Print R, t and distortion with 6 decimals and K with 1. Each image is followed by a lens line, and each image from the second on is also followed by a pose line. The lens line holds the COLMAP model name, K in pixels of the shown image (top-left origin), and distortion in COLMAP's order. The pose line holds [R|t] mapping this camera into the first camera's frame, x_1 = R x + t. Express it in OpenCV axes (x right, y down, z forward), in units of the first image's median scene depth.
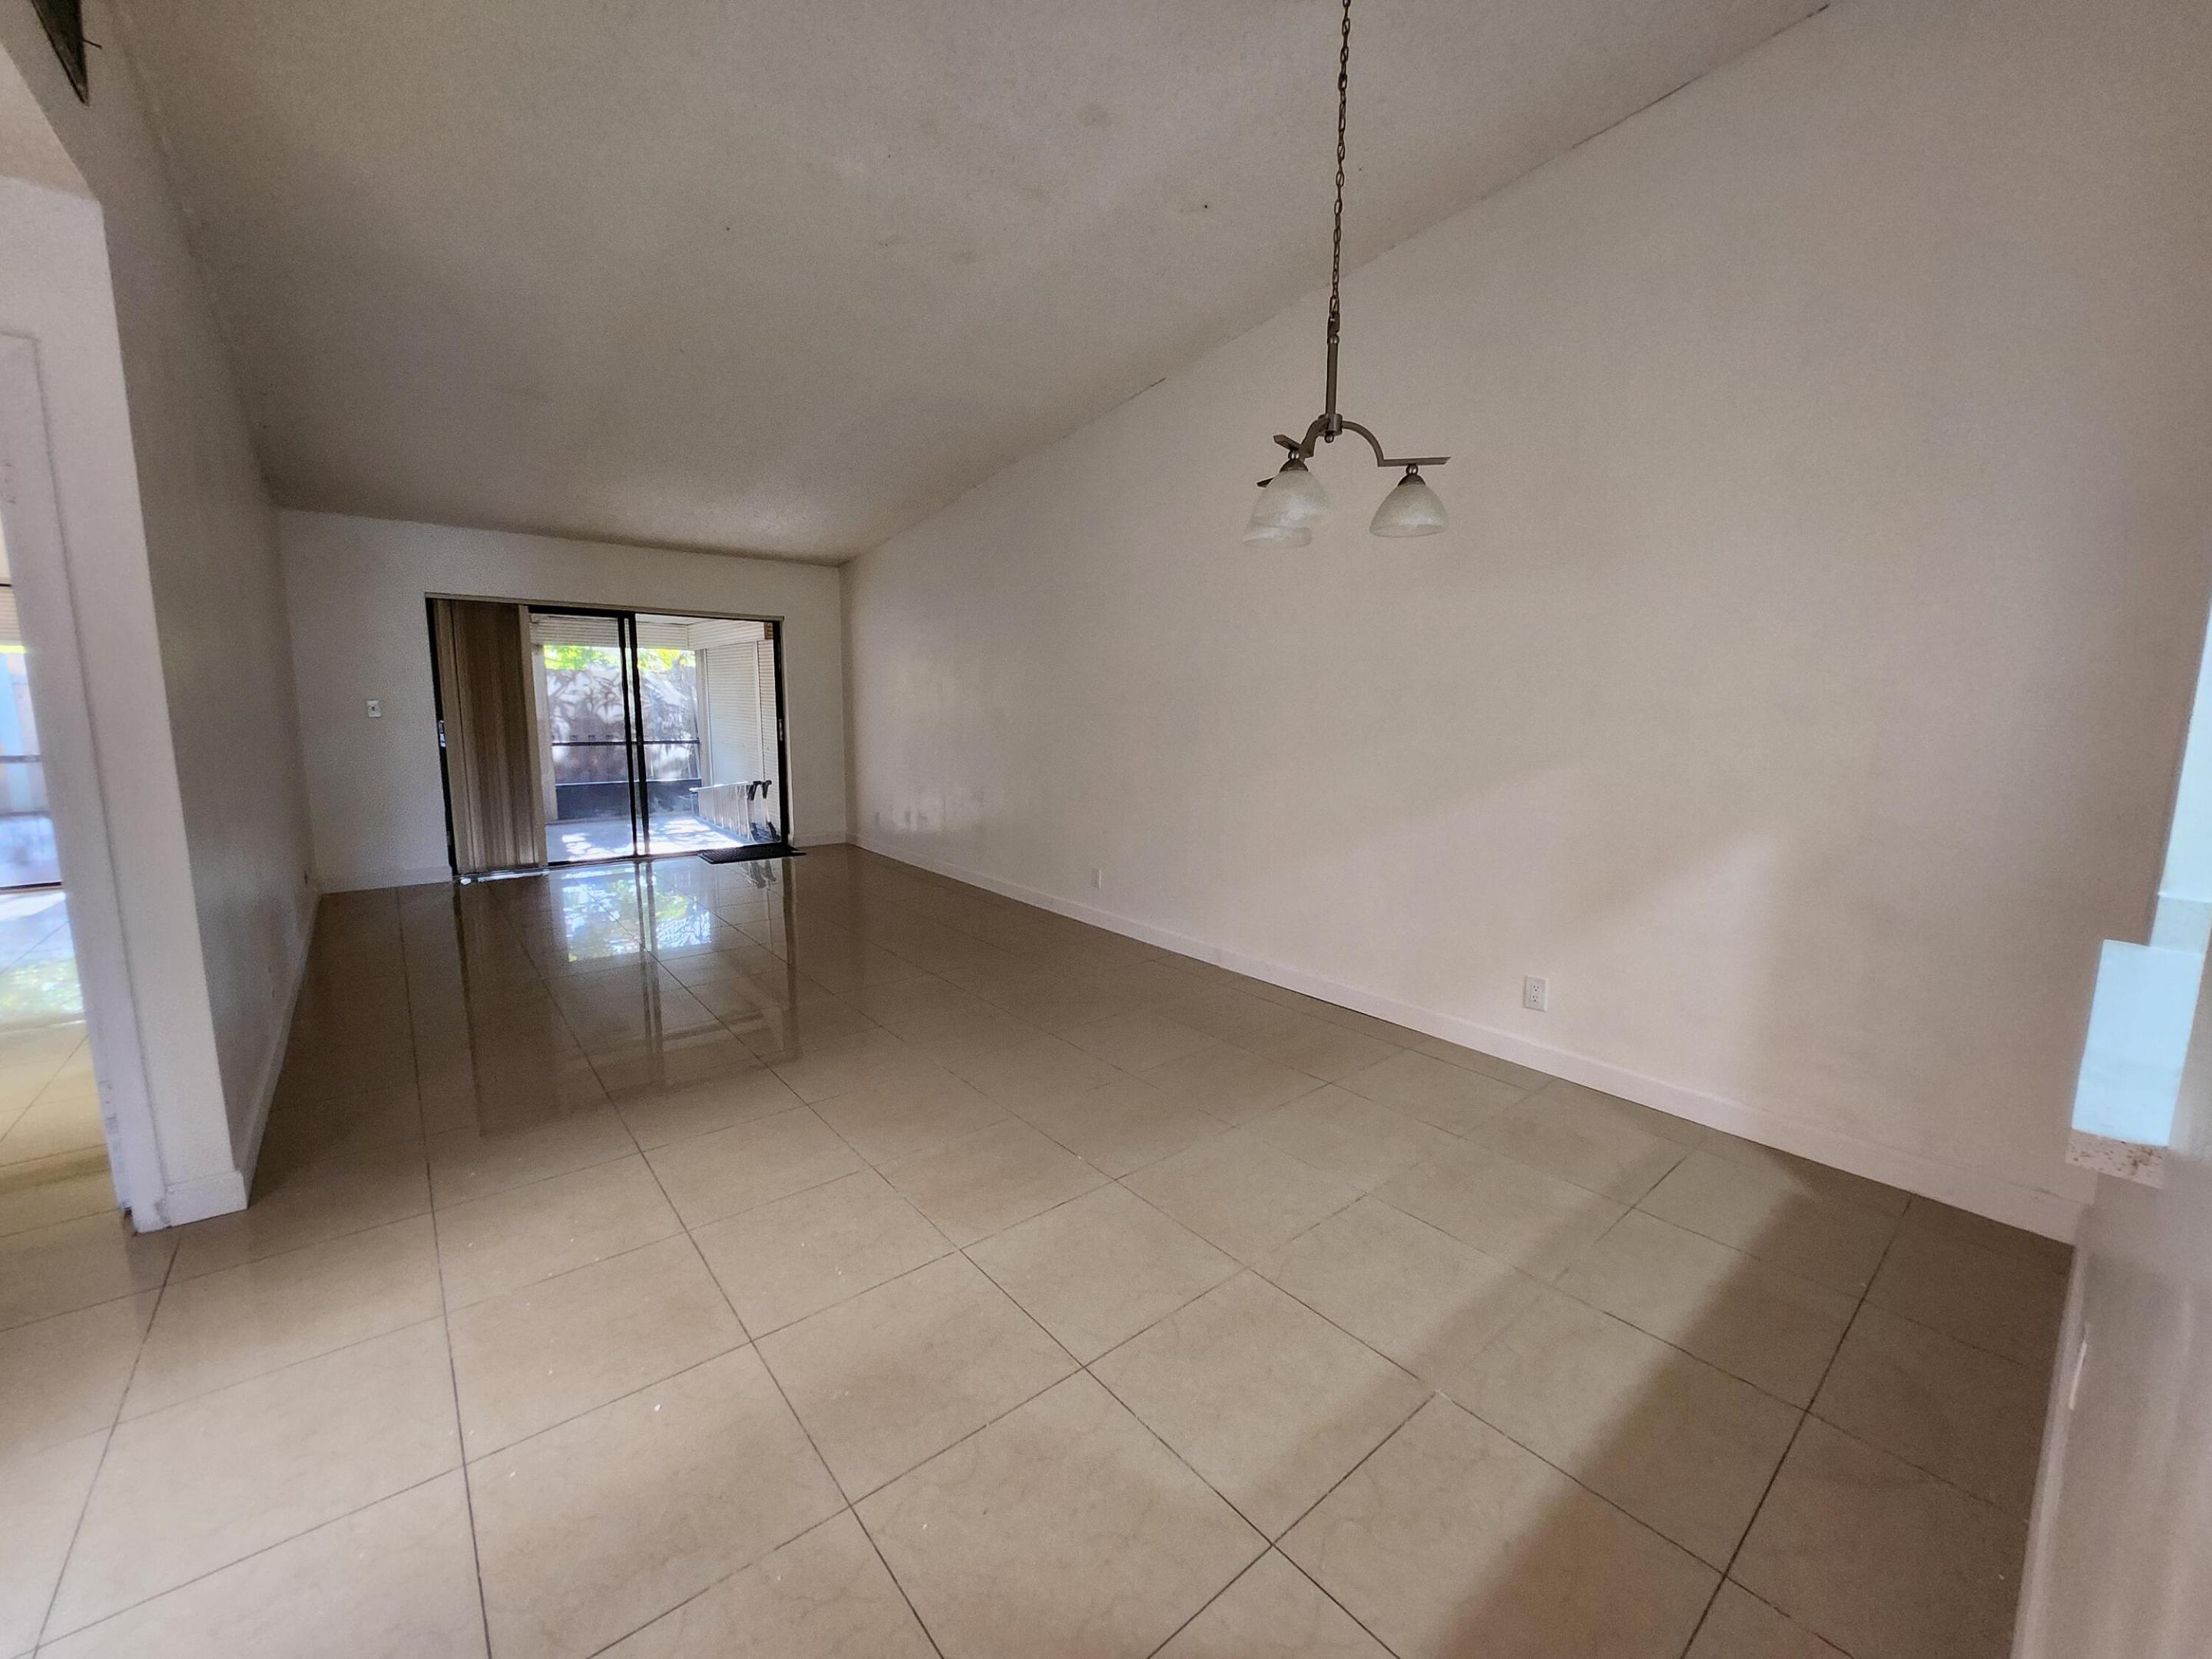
lens RADIAL K [[887.7, 0, 1120.5], [0, 887.7, 830.1], [0, 0, 1]] dist [-0.017350, -0.000102]
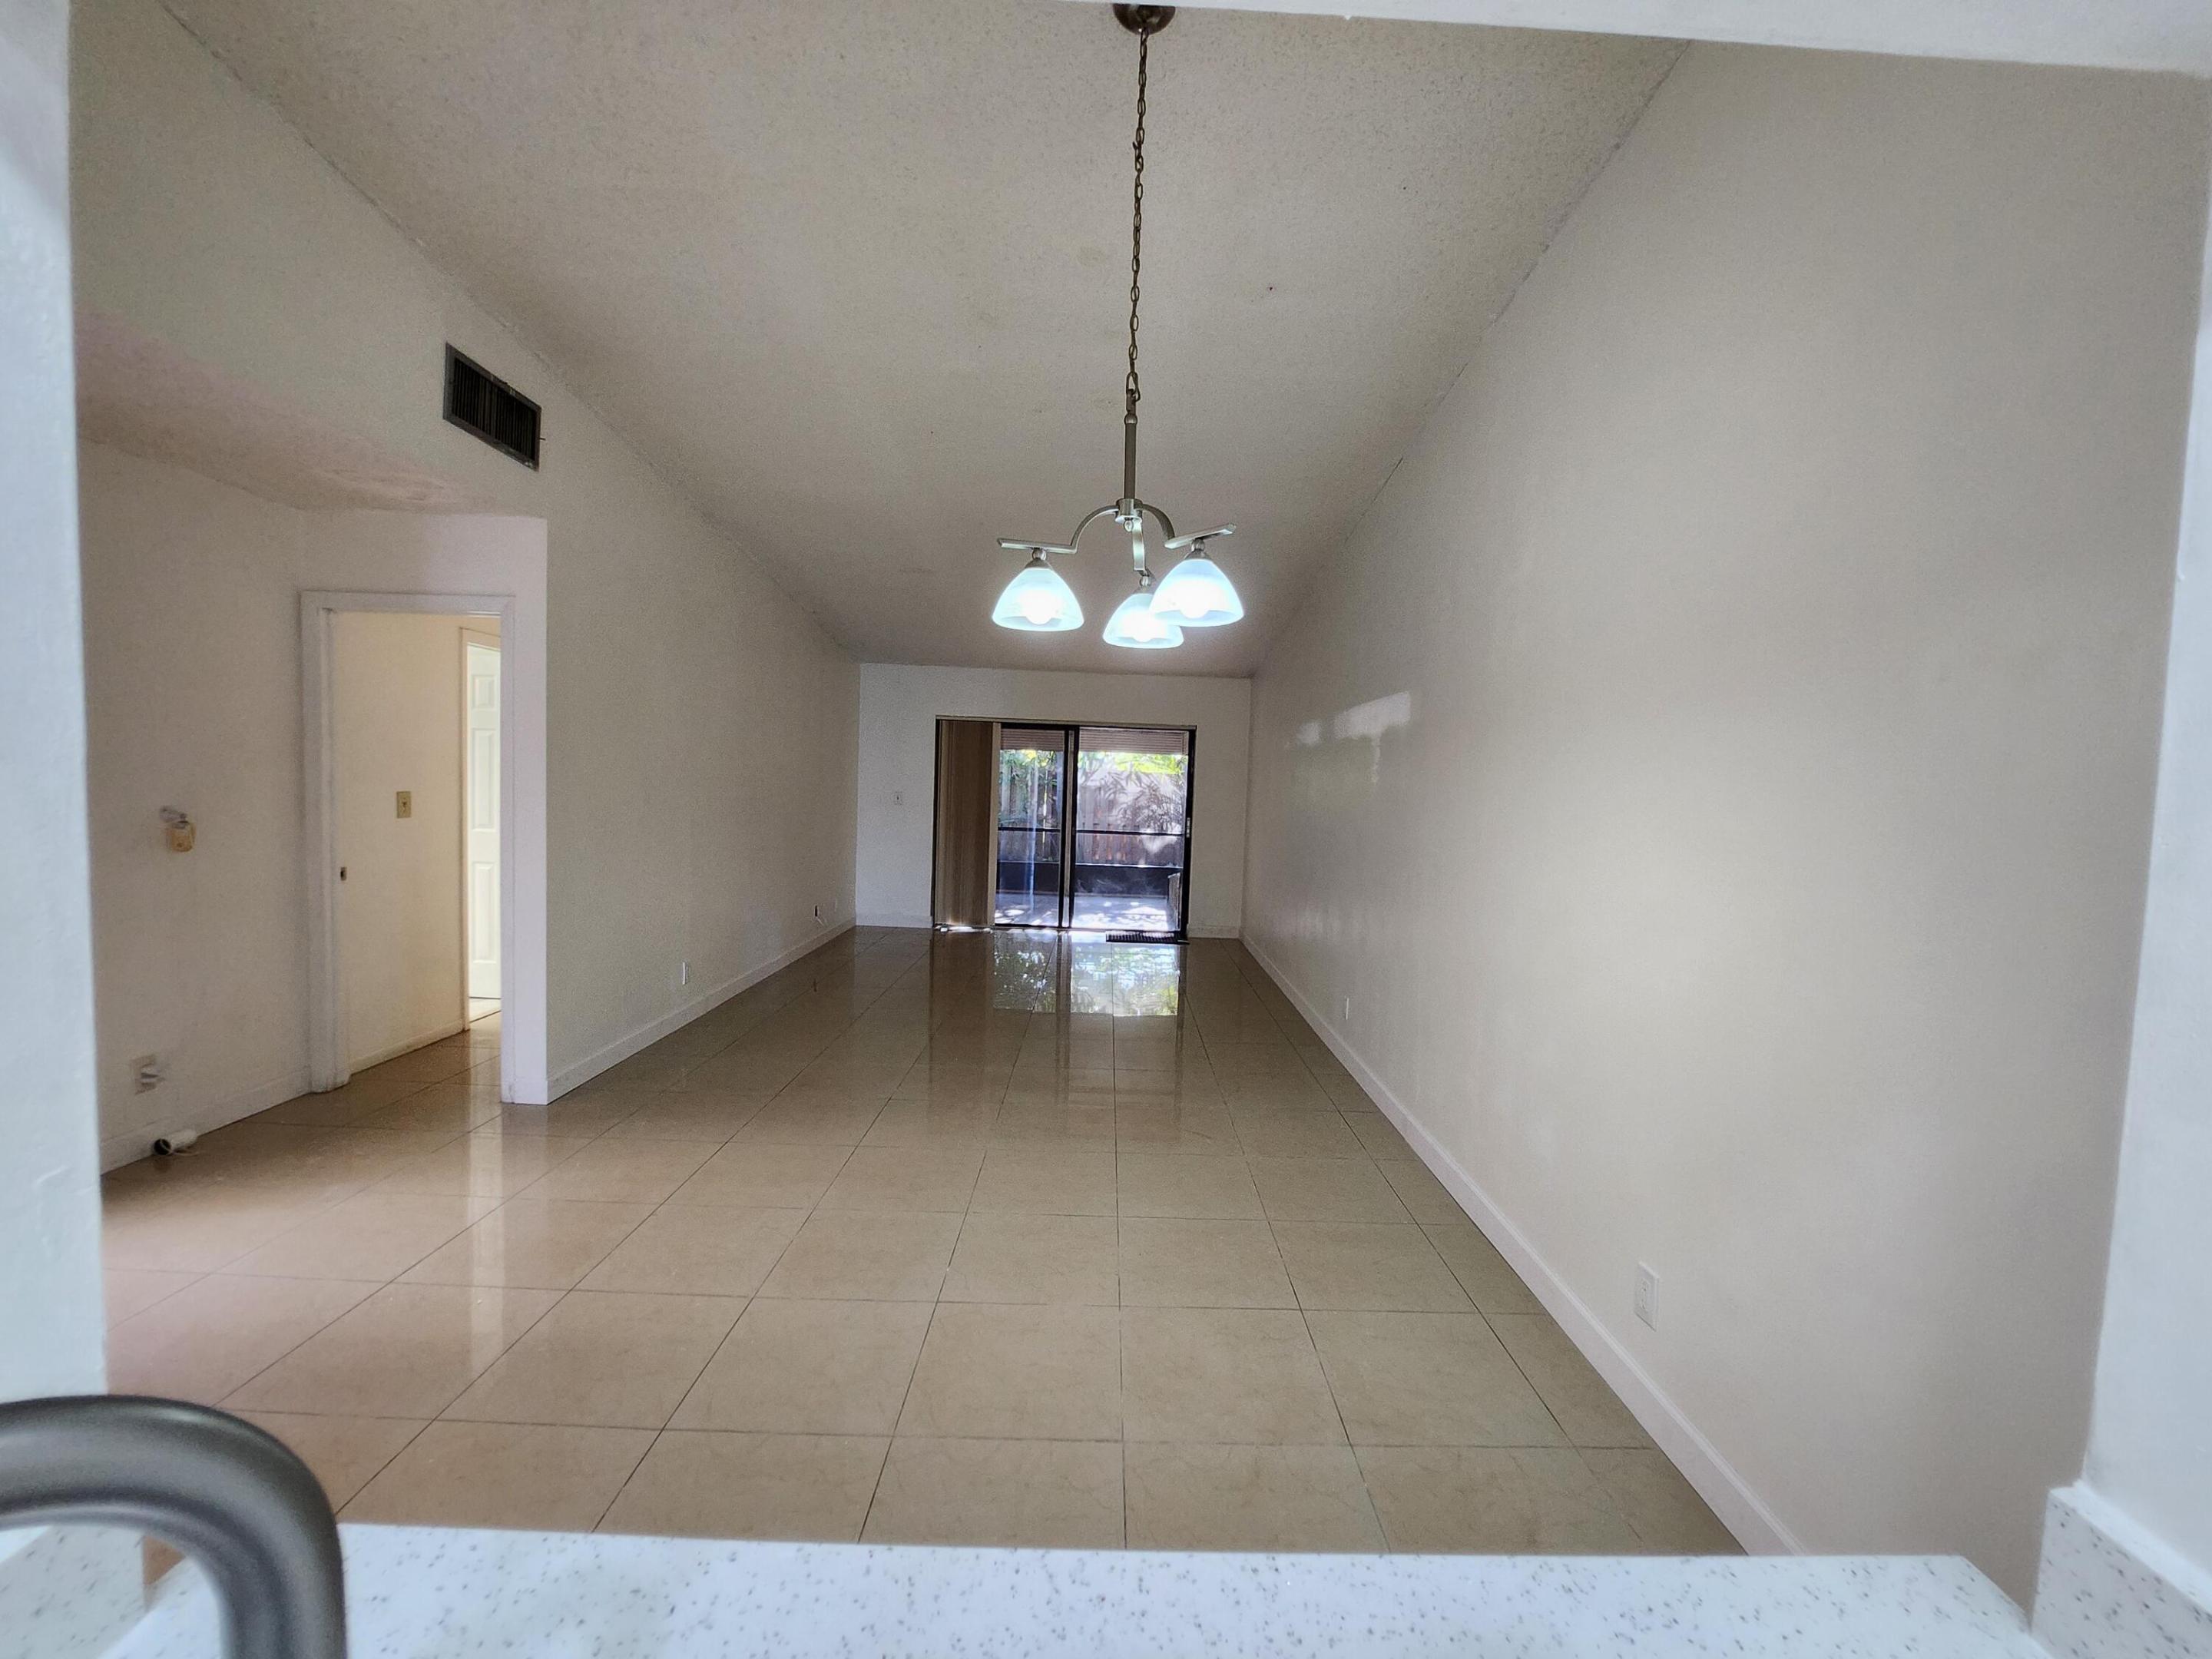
lens RADIAL K [[887.7, 0, 1120.5], [0, 887.7, 830.1], [0, 0, 1]] dist [-0.017350, -0.000102]
pose [[0.772974, 0.047797, -0.632635, 0.277220], [-0.119426, 0.990294, -0.071099, -0.025624], [0.623096, 0.130511, 0.771180, 0.119082]]
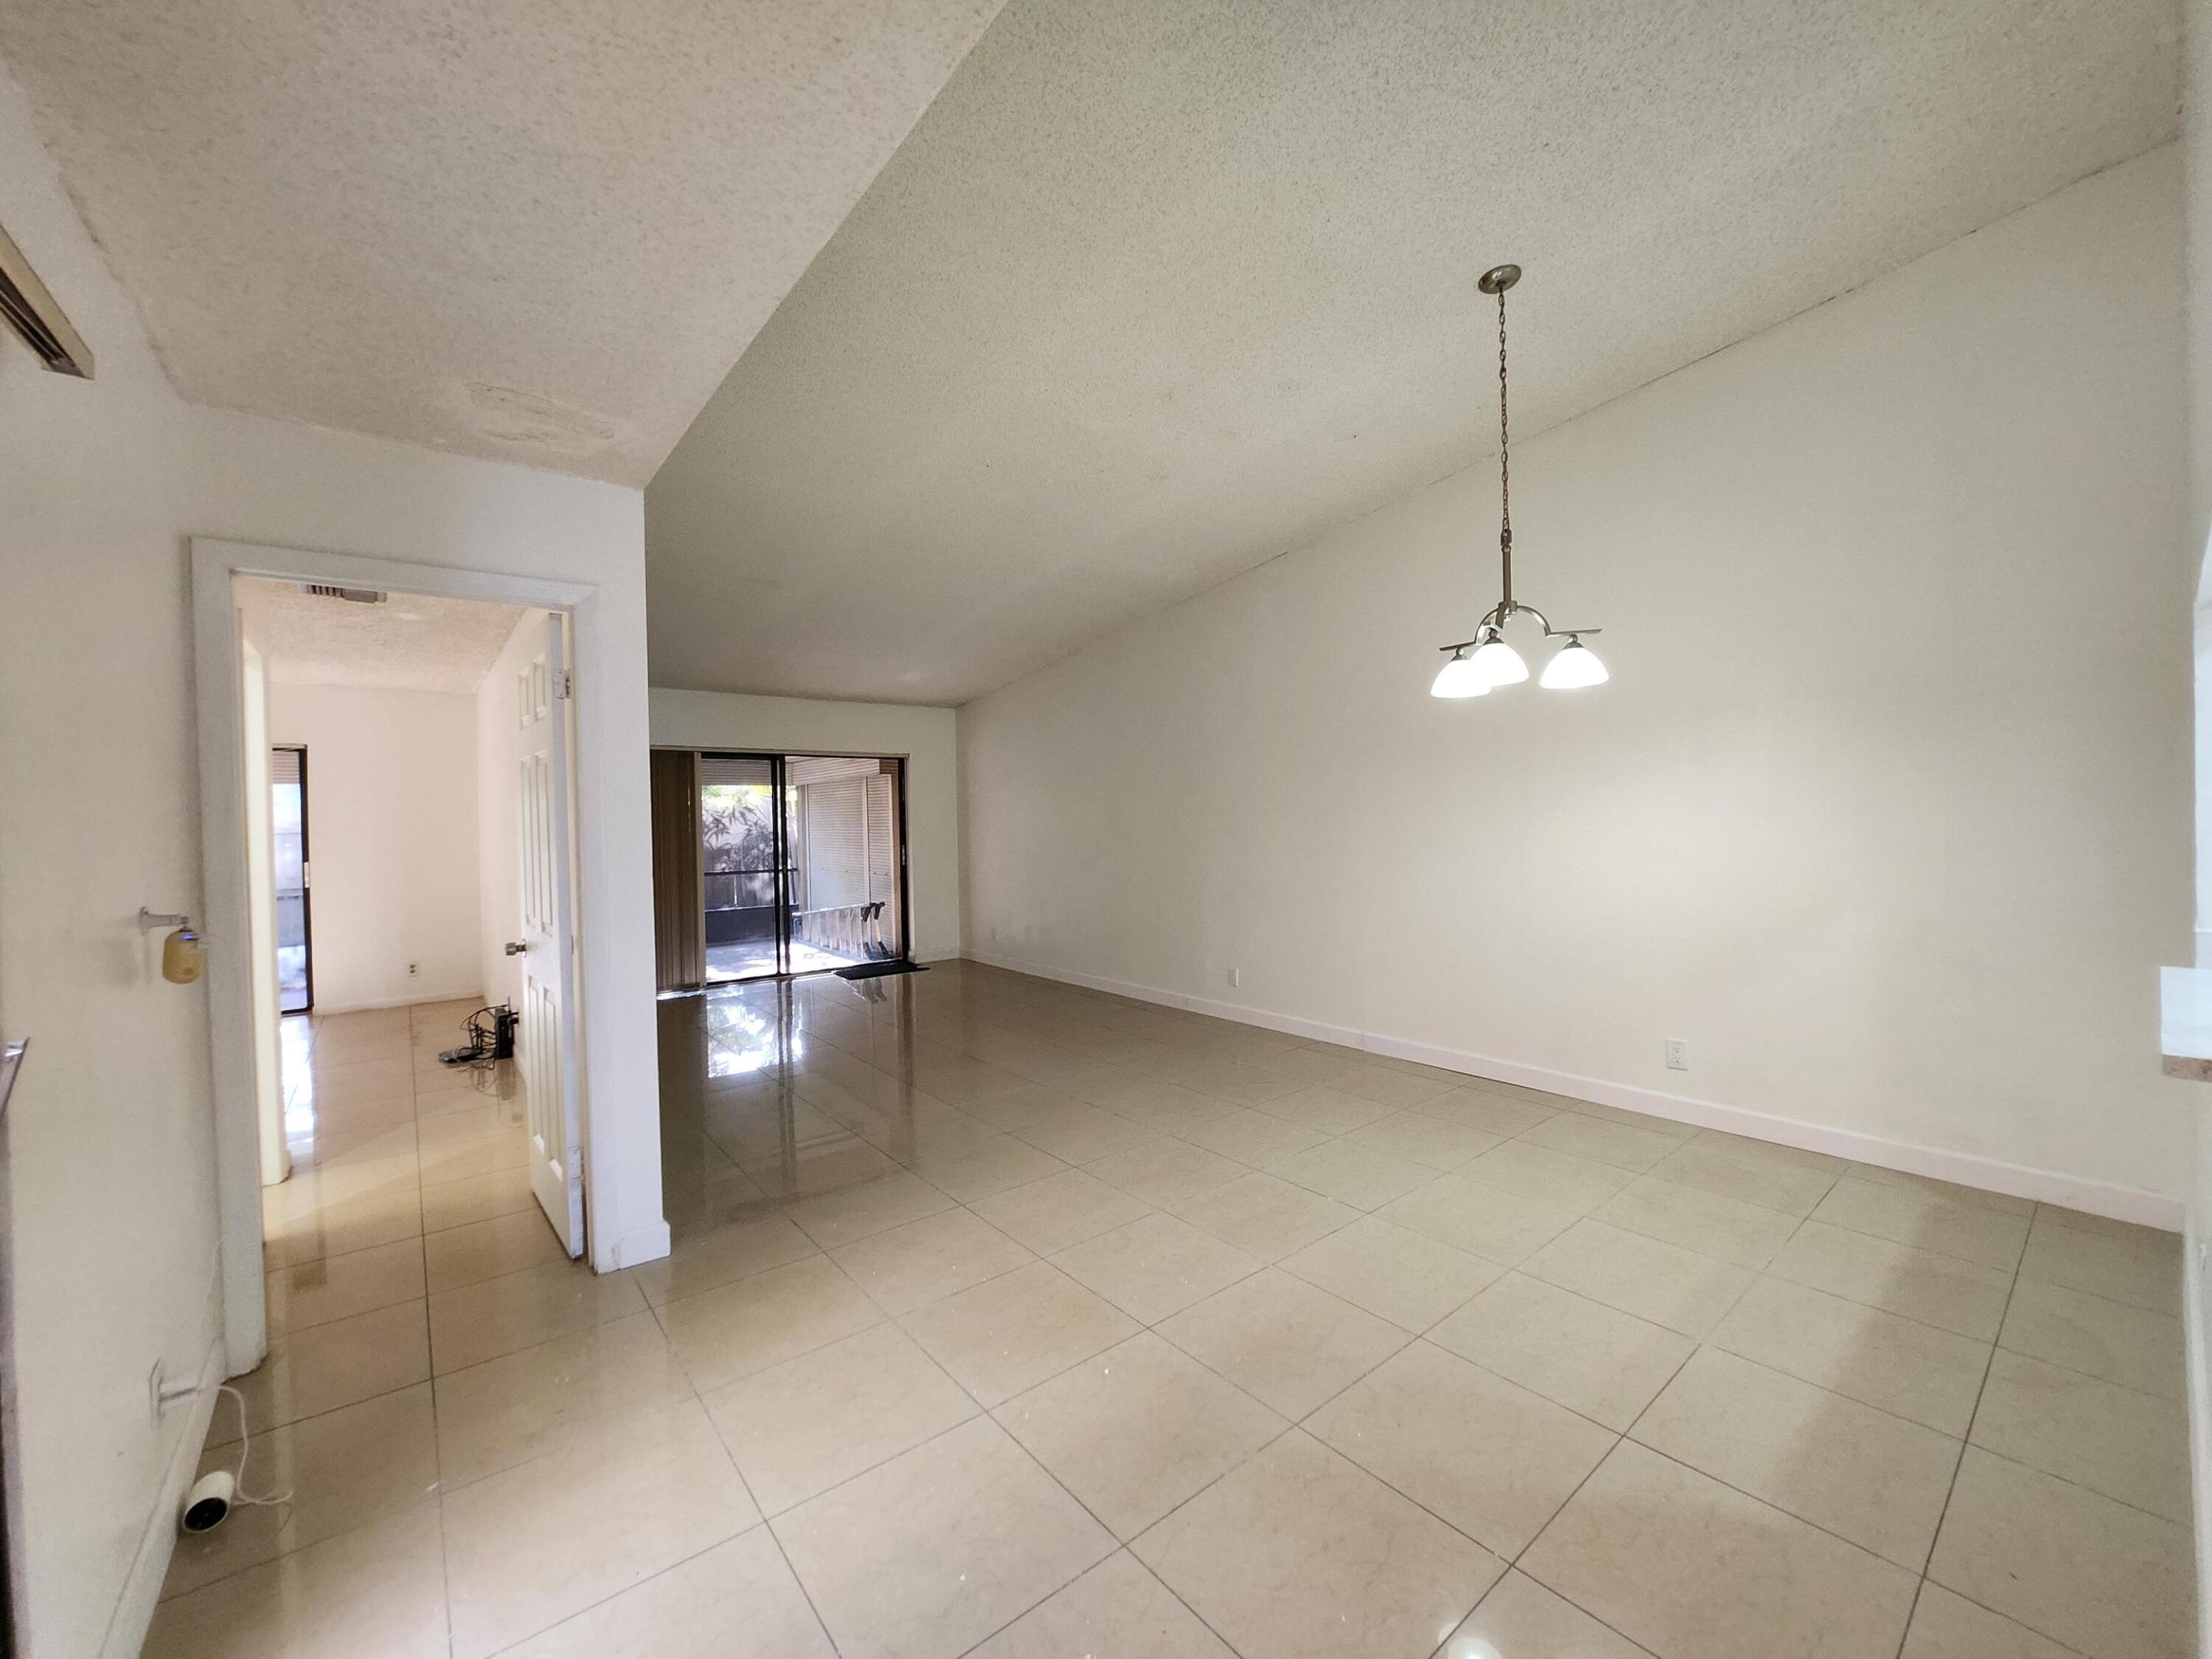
lens RADIAL K [[887.9, 0, 1123.2], [0, 887.9, 828.5], [0, 0, 1]] dist [0.001144, -0.007442]
pose [[0.999436, -0.032932, -0.006561, -0.119348], [0.031754, 0.990437, -0.134262, 0.011526], [0.010920, 0.133978, 0.990924, -0.101569]]
